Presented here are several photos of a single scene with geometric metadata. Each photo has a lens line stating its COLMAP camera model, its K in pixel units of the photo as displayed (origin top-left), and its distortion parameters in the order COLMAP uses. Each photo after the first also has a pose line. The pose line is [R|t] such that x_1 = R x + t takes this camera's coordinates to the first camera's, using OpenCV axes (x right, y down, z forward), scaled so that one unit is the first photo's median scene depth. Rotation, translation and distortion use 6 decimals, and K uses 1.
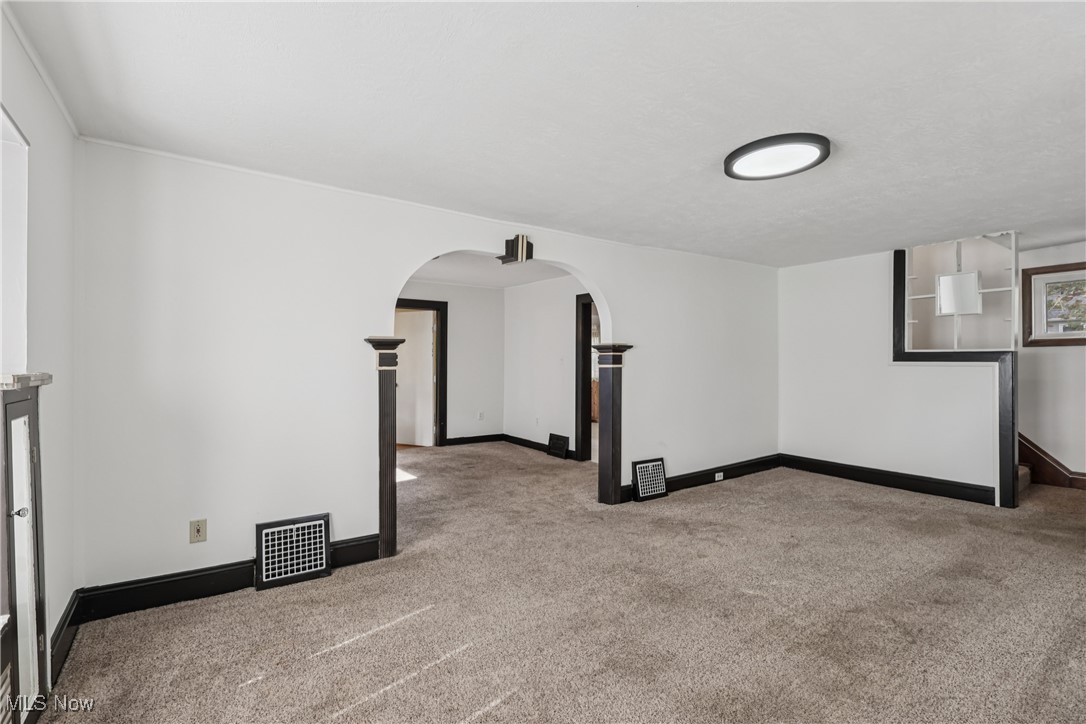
lens RADIAL K [[505.8, 0, 543.0], [0, 505.8, 362.0], [0, 0, 1]] dist [-0.000726, 0.000817]
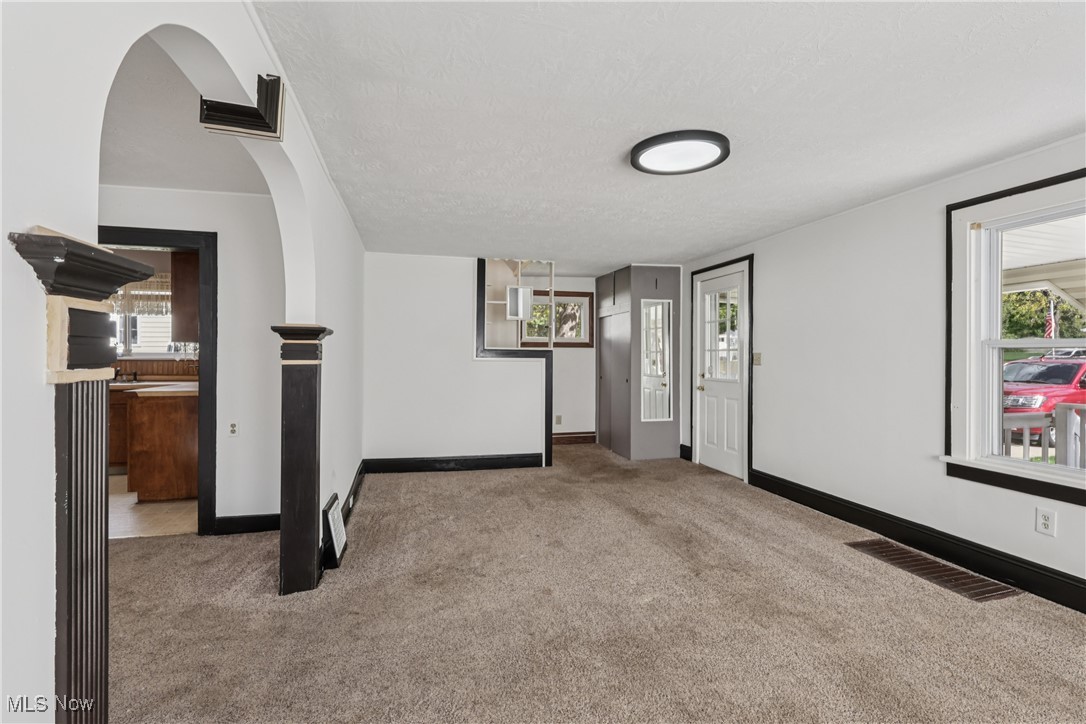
lens RADIAL K [[505.8, 0, 543.0], [0, 505.8, 362.0], [0, 0, 1]] dist [-0.000726, 0.000817]
pose [[0.358634, -0.003132, 0.933473, -0.376607], [-0.005408, 0.999971, 0.005433, 0.003310], [-0.933463, -0.006997, 0.358607, 0.584956]]
